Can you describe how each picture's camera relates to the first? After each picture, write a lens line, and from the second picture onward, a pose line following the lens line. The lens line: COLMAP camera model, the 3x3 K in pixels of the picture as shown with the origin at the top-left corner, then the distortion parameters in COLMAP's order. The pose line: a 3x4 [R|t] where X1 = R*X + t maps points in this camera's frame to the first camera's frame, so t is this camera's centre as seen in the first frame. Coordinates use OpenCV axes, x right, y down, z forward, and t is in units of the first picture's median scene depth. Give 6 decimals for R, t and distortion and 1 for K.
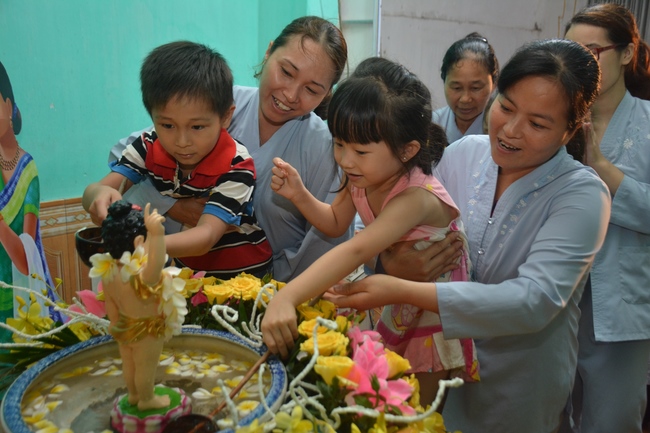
lens RADIAL K [[714.4, 0, 324.3], [0, 714.4, 224.5], [0, 0, 1]] dist [0.051184, 0.000000]
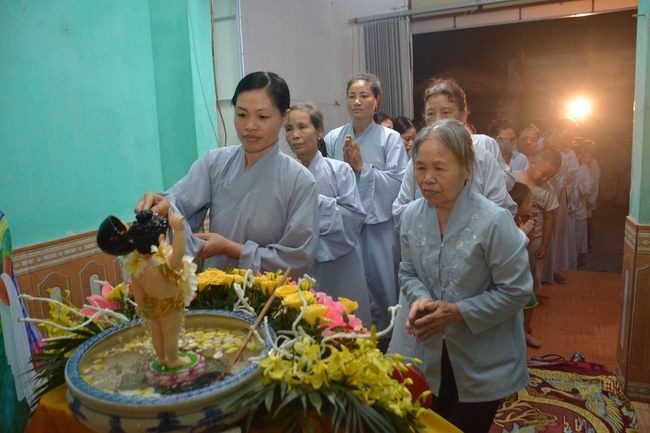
lens RADIAL K [[512.3, 0, 321.5], [0, 512.3, 222.9], [0, 0, 1]] dist [-0.132040, 0.073845]
pose [[0.958340, -0.111053, 0.263157, -0.198256], [0.126331, 0.991107, -0.041811, 0.064890], [-0.256173, 0.073314, 0.963847, 0.020956]]
